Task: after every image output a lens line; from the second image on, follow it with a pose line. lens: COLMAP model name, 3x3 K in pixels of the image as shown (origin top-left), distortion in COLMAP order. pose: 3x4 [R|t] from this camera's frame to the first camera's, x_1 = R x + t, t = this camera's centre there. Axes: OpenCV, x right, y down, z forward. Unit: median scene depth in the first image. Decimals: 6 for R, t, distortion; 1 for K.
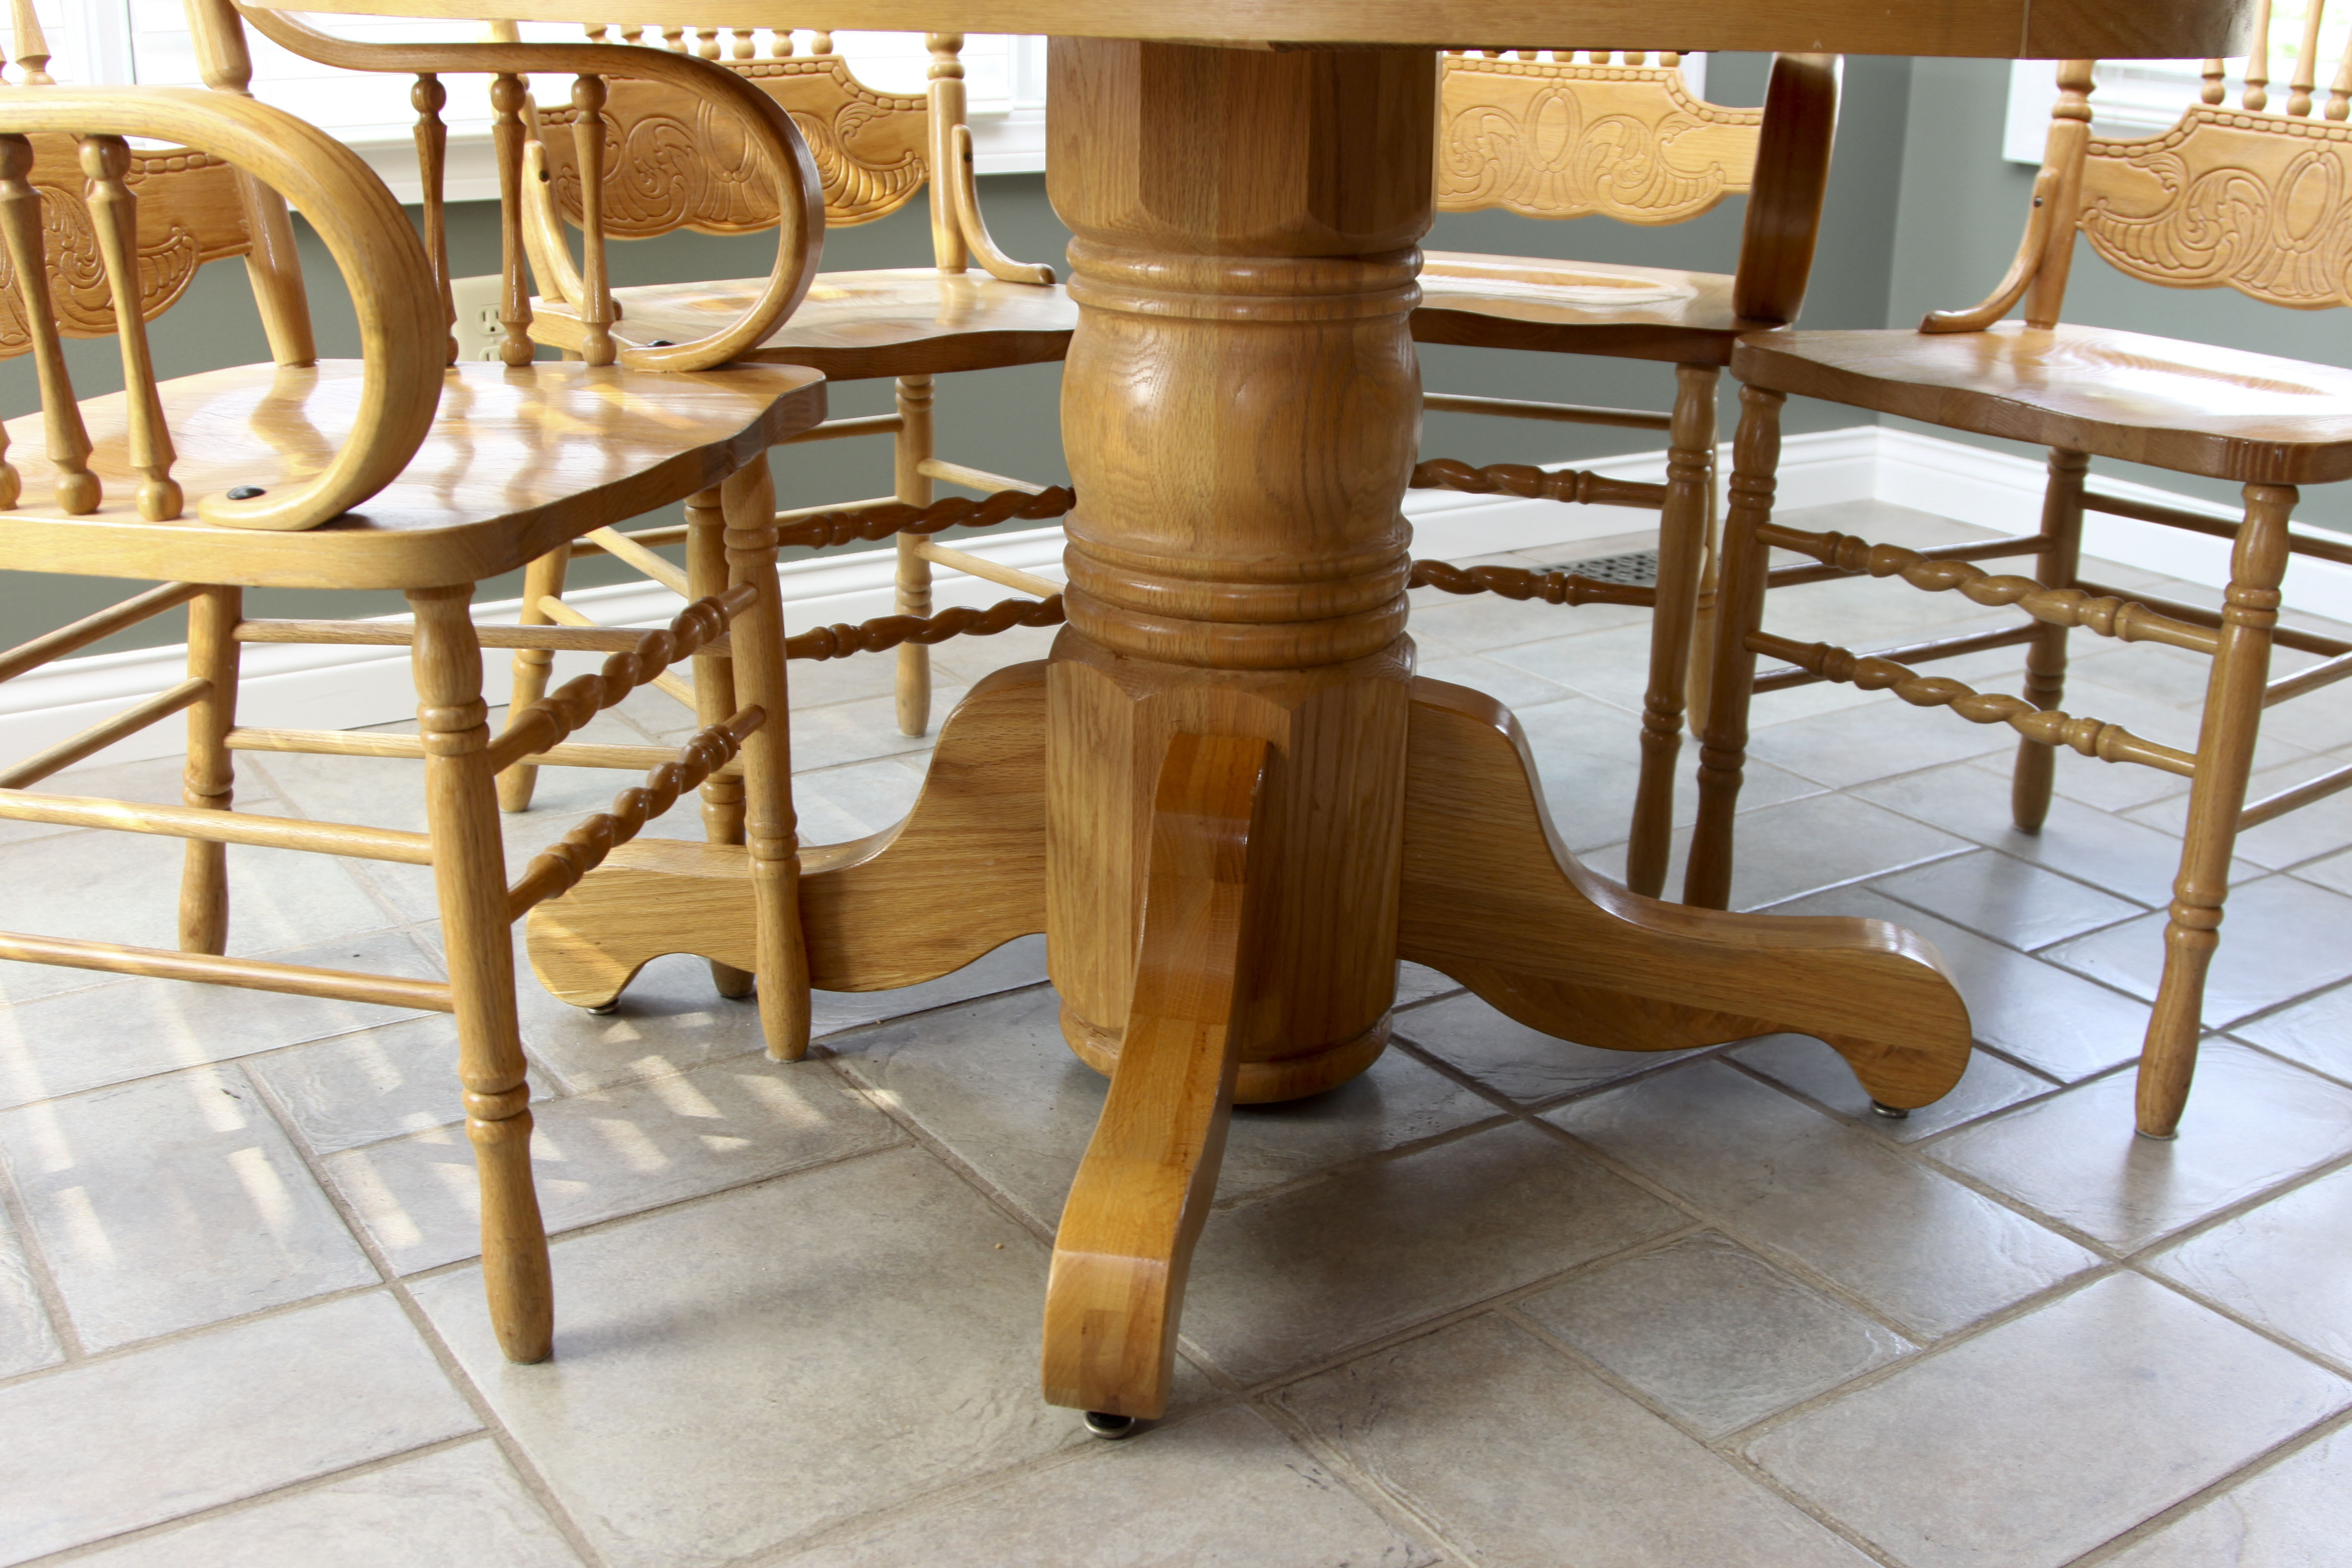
lens RADIAL K [[2520.0, 0, 1176.0], [0, 2520.0, 784.0], [0, 0, 1]] dist [-0.111281, 0.020766]
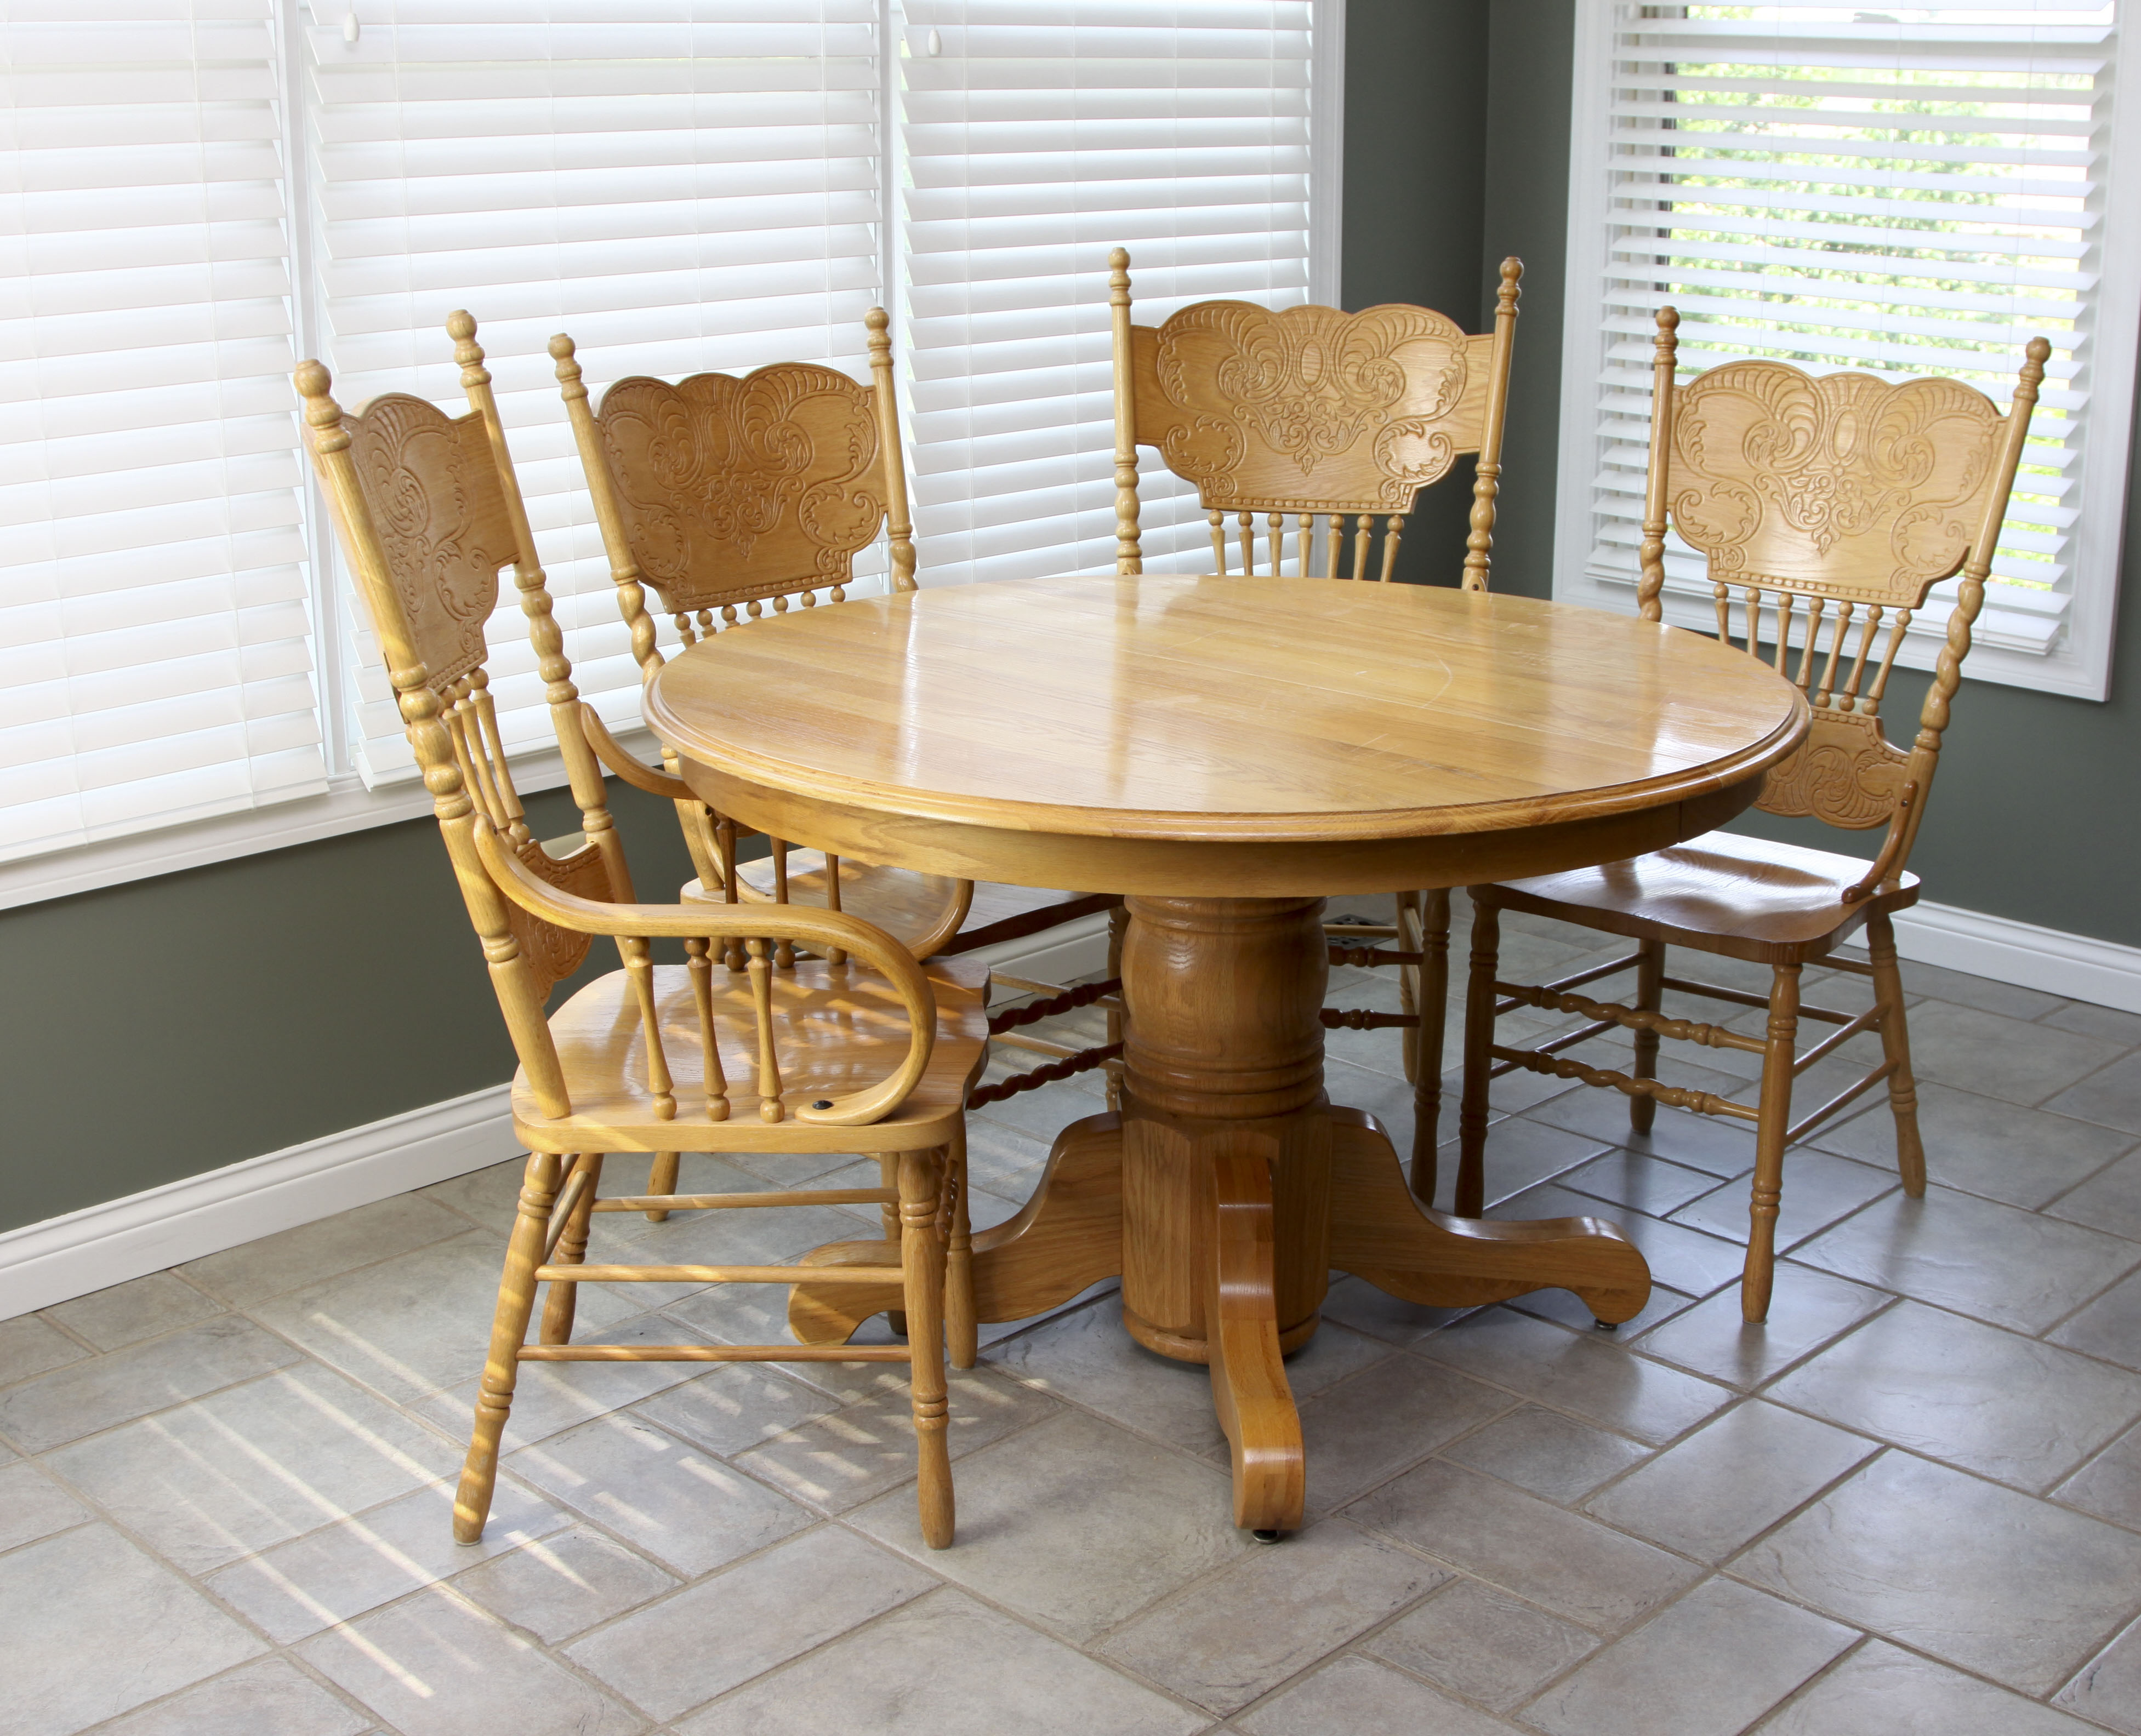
lens RADIAL K [[2795.2, 0, 1070.5], [0, 2795.2, 868.0], [0, 0, 1]] dist [-0.145193, 0.048951]
pose [[0.979958, -0.078660, 0.183018, -0.423131], [0.087280, 0.995400, -0.039518, -0.147890], [-0.179067, 0.054699, 0.982315, -0.877810]]
